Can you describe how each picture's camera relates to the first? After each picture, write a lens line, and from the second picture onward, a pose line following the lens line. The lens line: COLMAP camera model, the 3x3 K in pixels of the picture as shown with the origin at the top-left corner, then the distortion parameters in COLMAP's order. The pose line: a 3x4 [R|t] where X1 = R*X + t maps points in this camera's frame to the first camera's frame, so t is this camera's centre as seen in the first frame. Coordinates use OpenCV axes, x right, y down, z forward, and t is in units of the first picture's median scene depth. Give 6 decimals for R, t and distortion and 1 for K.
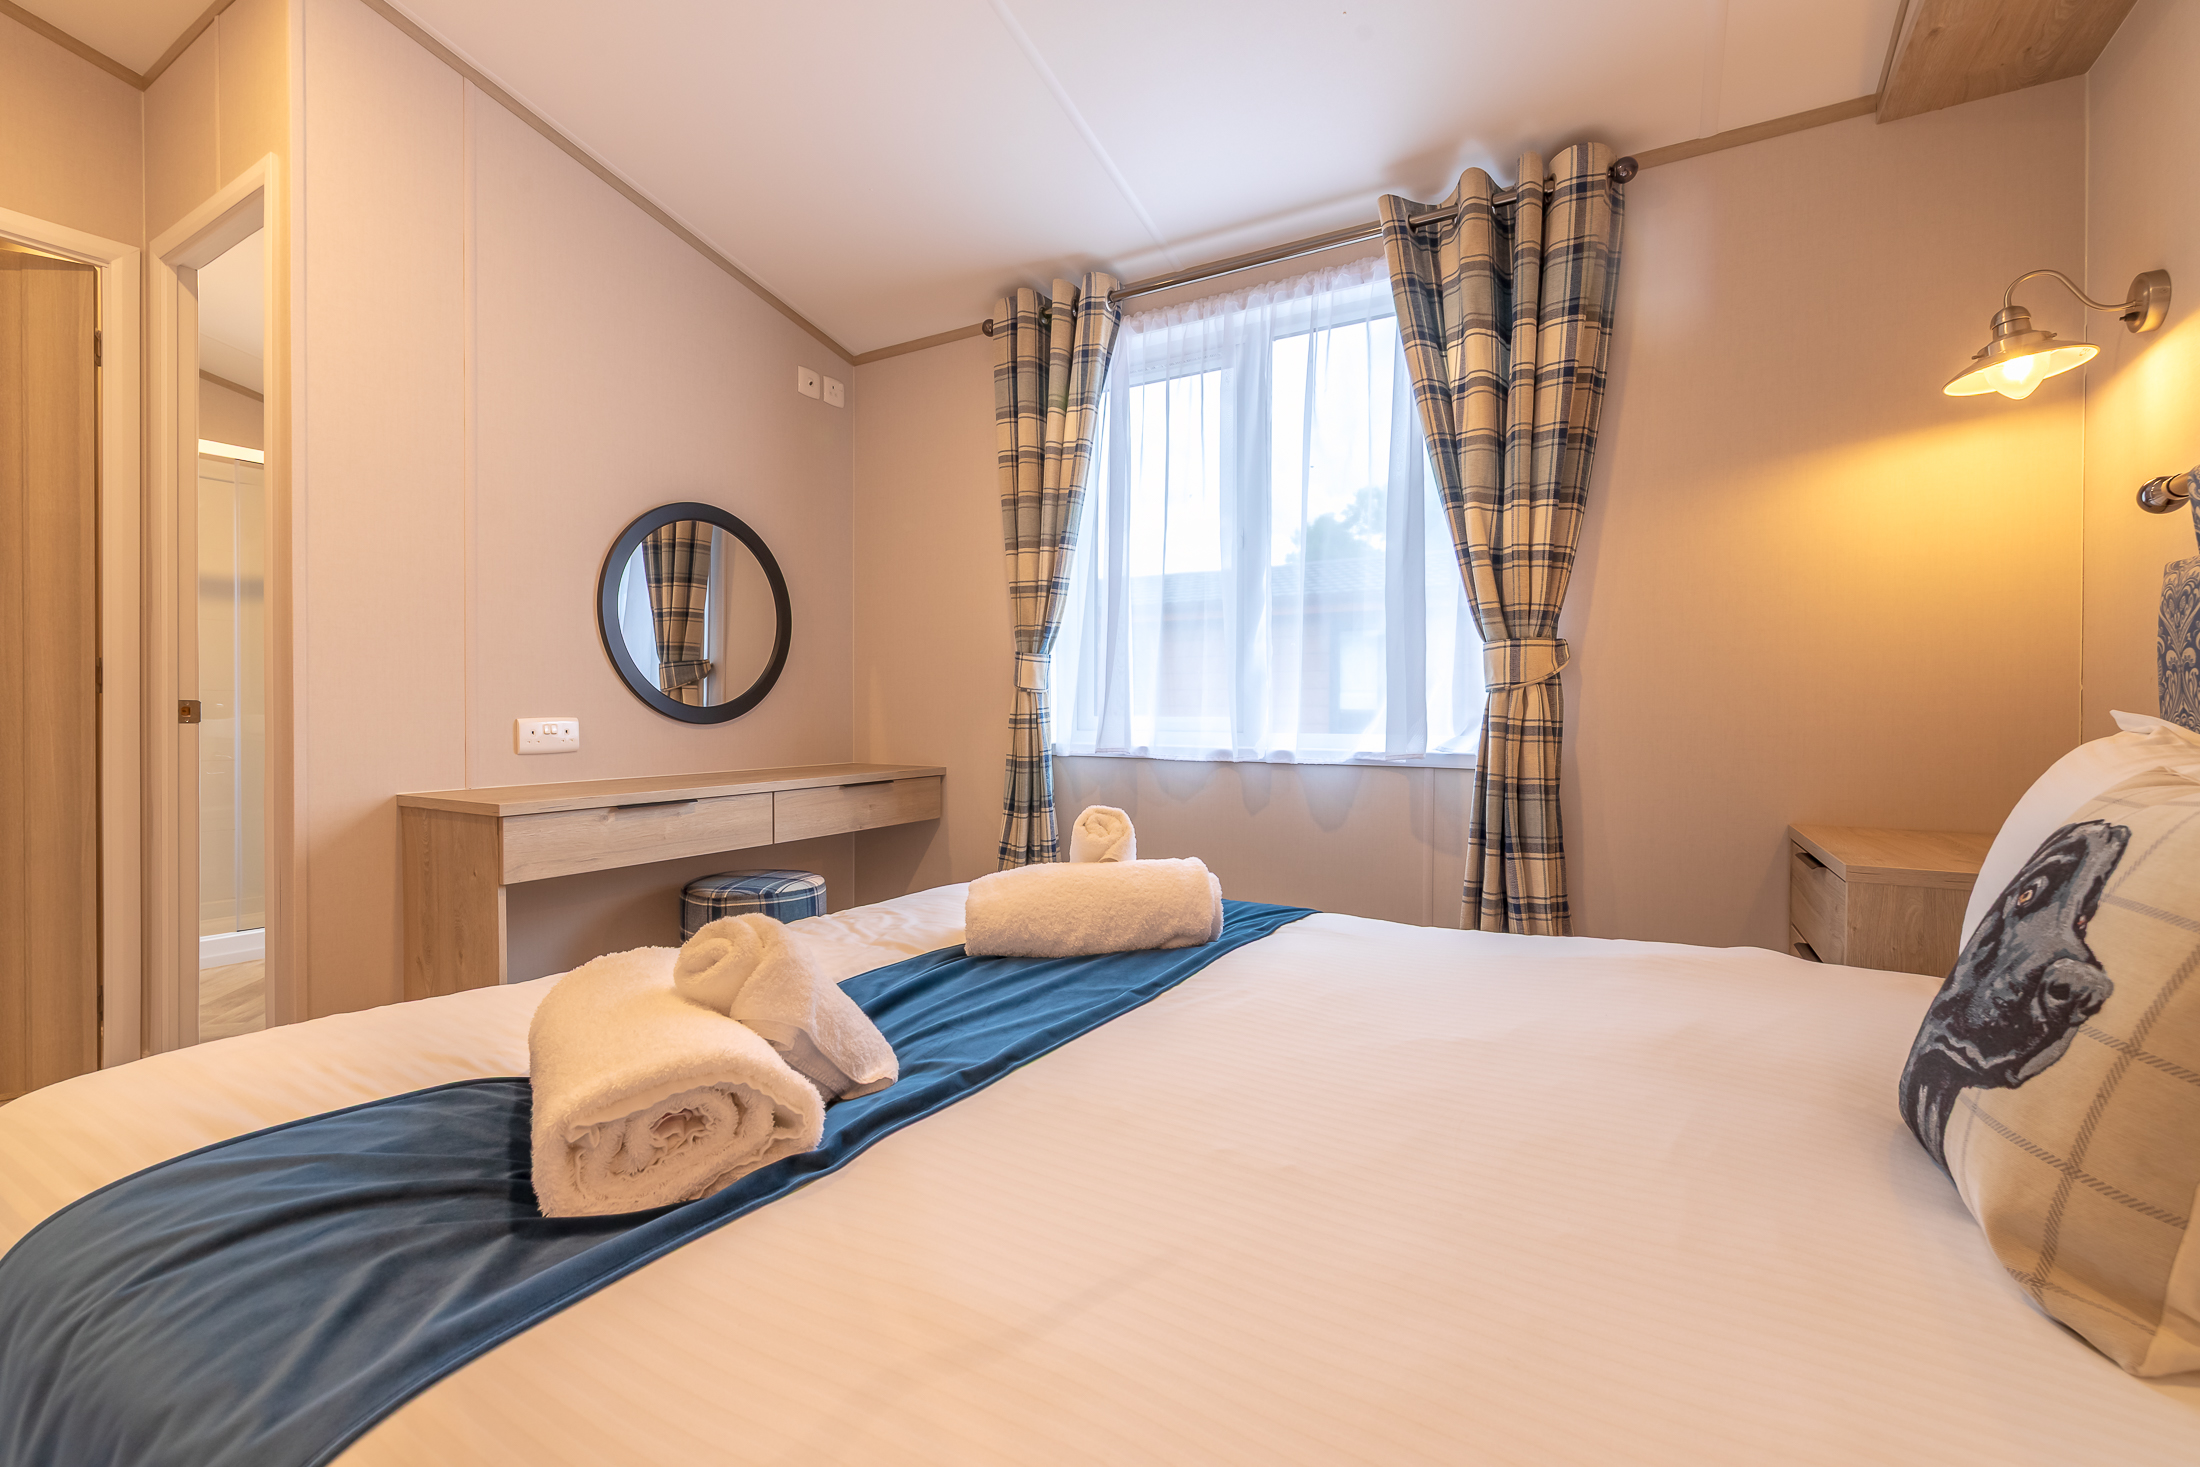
lens RADIAL K [[941.6, 0, 1095.5], [0, 941.6, 725.7], [0, 0, 1]] dist [-0.000901, -0.000794]
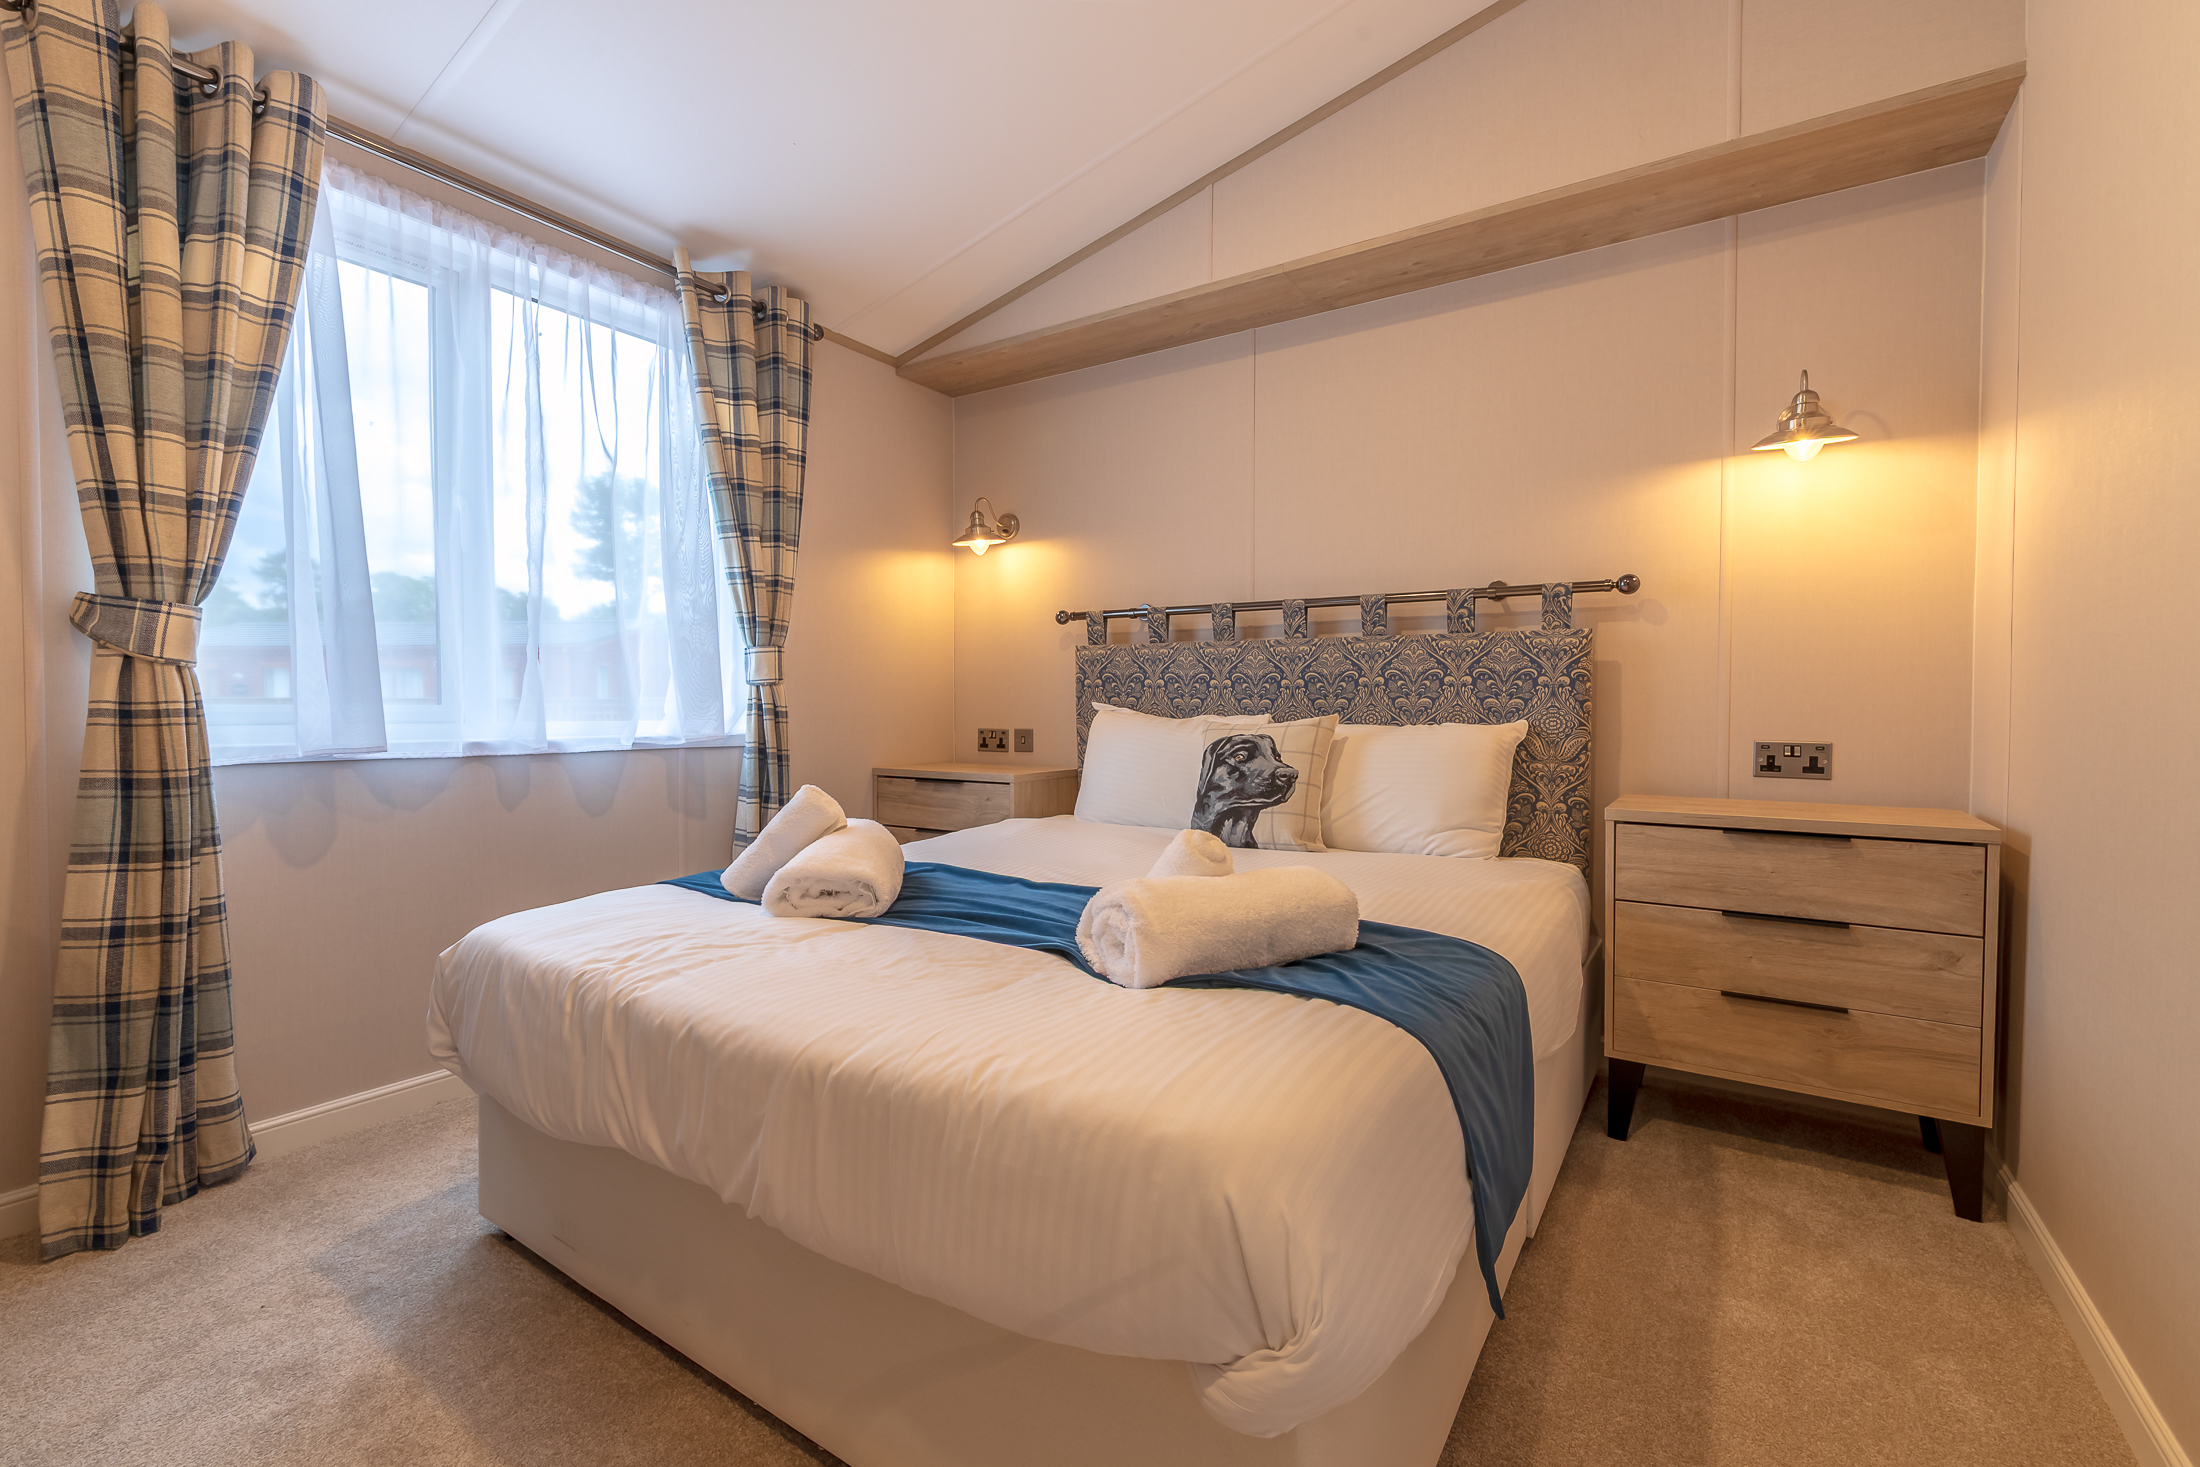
lens RADIAL K [[941.6, 0, 1095.5], [0, 941.6, 725.7], [0, 0, 1]] dist [-0.000901, -0.000794]
pose [[0.057522, -0.024445, 0.998045, -0.849396], [0.009497, 0.999668, 0.023937, -0.006680], [-0.998299, 0.008102, 0.057735, 0.460143]]
